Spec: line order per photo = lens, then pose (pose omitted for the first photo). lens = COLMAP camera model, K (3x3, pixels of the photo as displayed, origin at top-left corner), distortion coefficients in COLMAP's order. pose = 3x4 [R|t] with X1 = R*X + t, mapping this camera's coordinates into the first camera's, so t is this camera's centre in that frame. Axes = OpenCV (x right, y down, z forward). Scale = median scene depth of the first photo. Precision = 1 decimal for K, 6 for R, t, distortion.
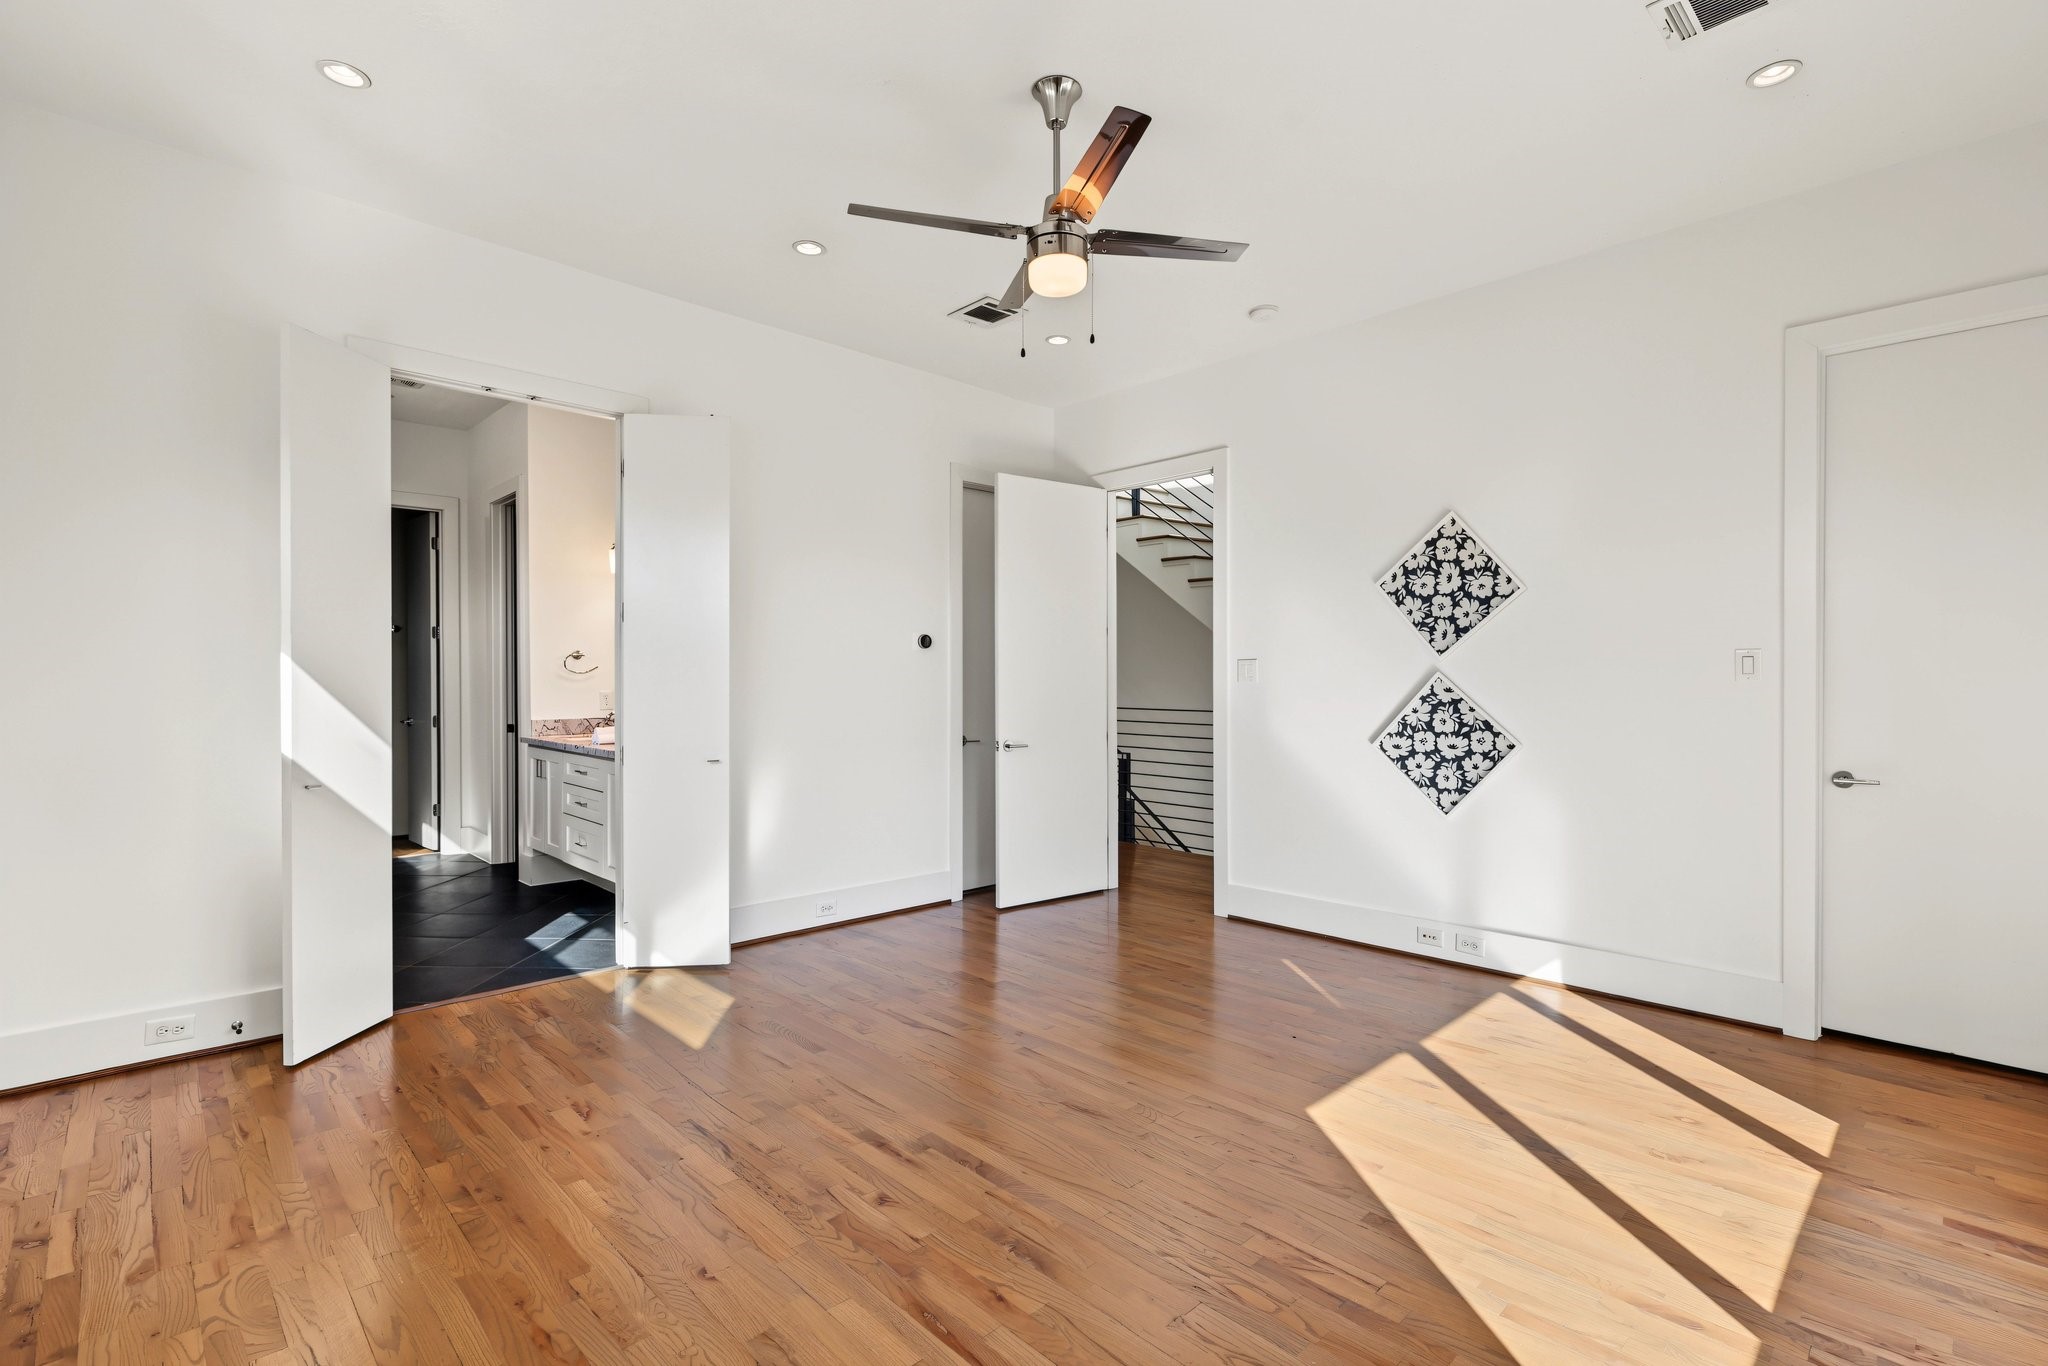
lens RADIAL K [[941.7, 0, 1016.7], [0, 941.7, 687.5], [0, 0, 1]] dist [0.003030, 0.000358]
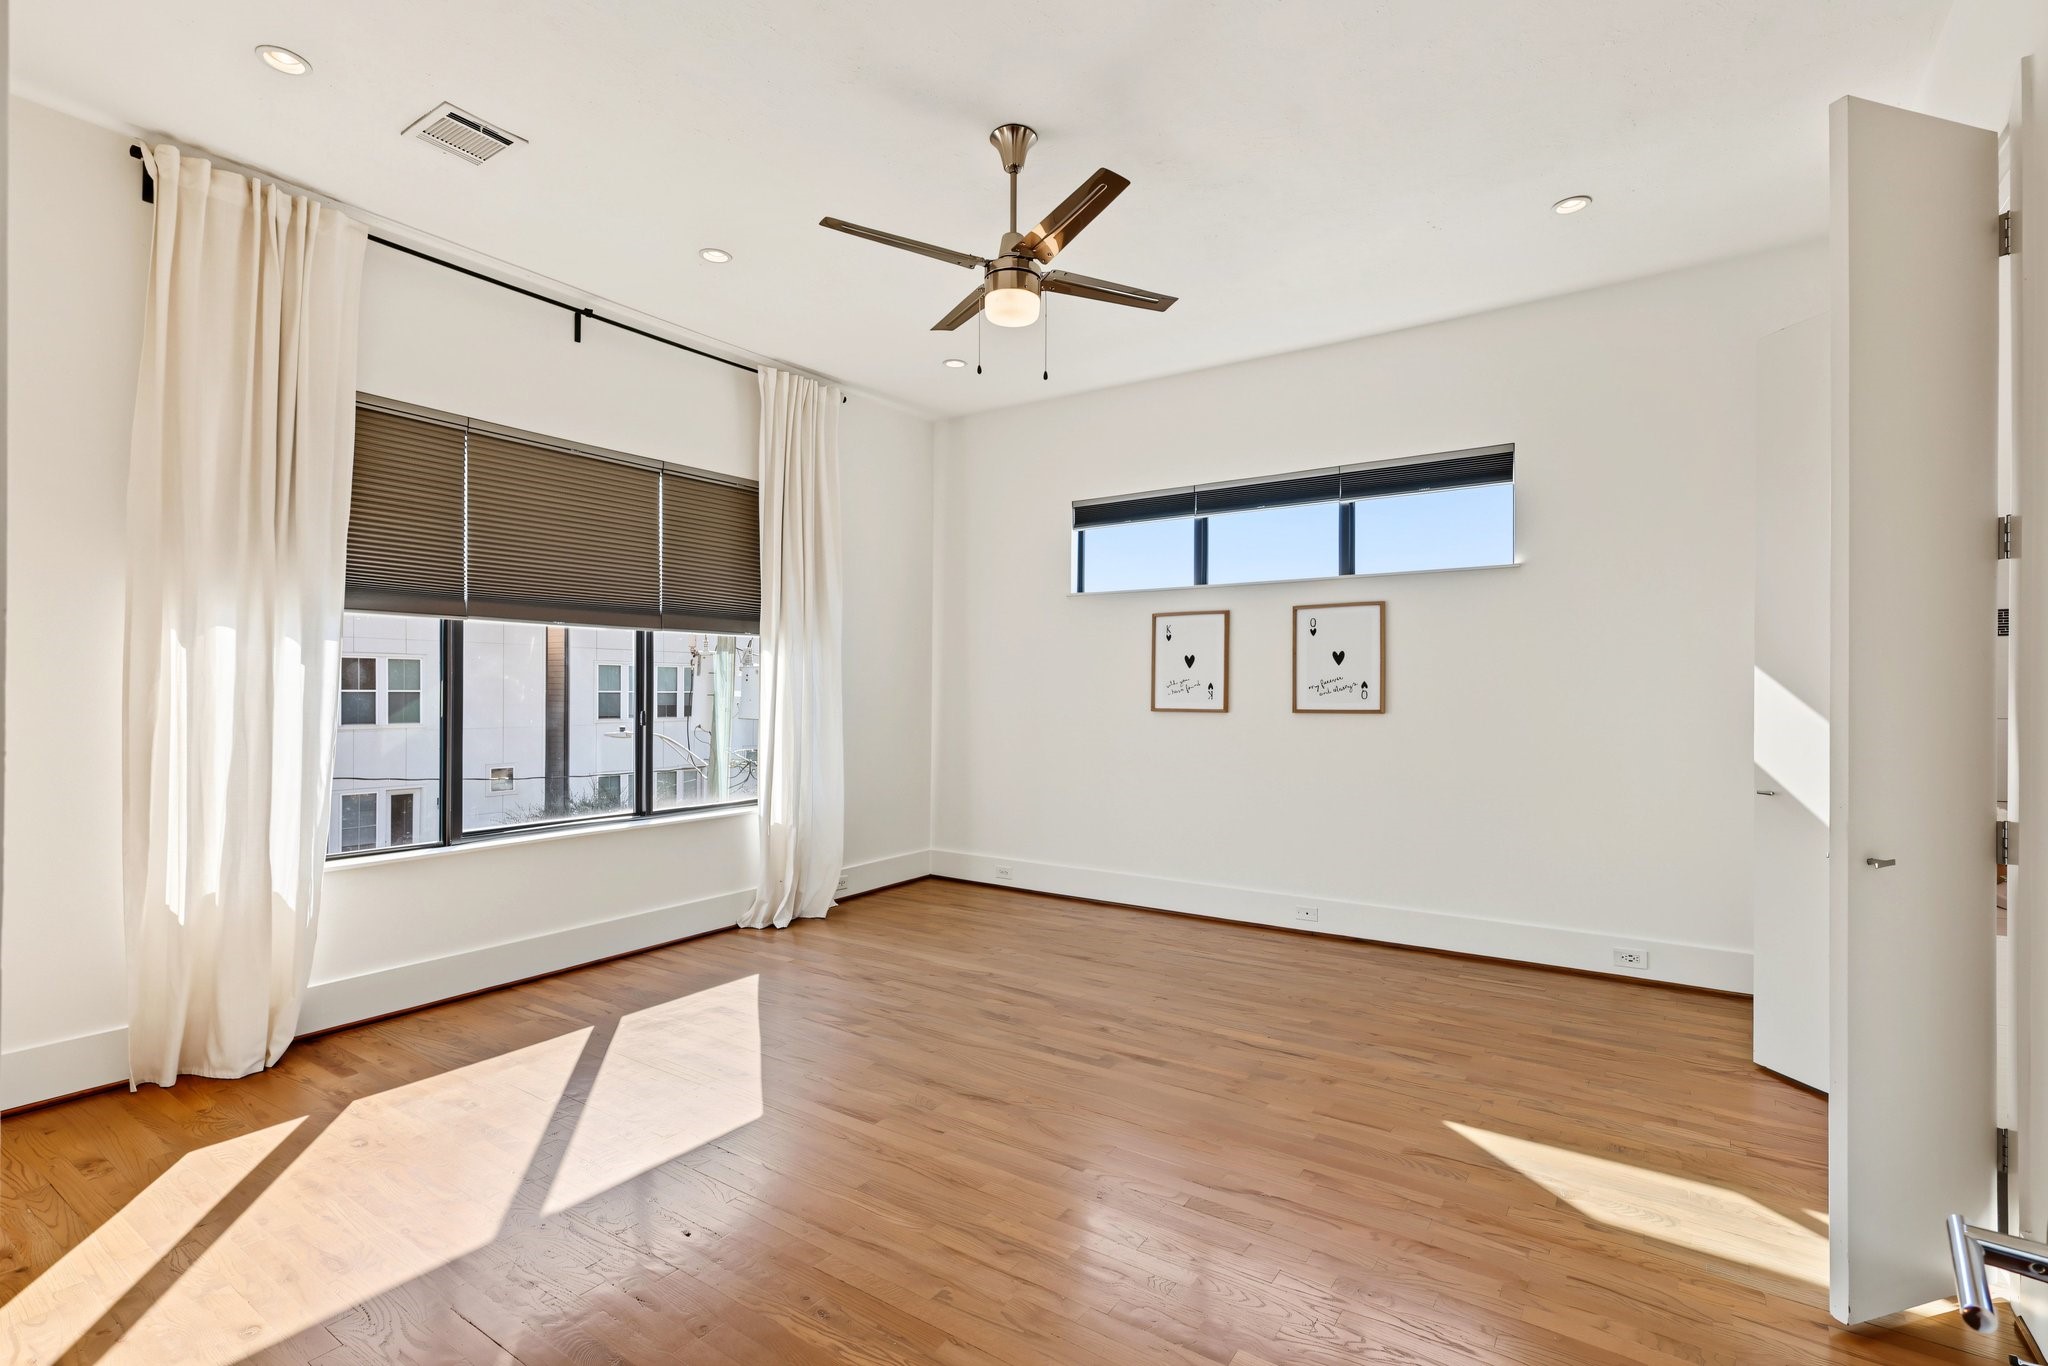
lens RADIAL K [[941.7, 0, 1017.8], [0, 941.7, 676.1], [0, 0, 1]] dist [0.003030, 0.000358]
pose [[-0.978910, -0.004809, -0.204234, 0.283676], [-0.003786, 0.999978, -0.005400, -0.012724], [0.204256, -0.004513, -0.978907, 2.301956]]
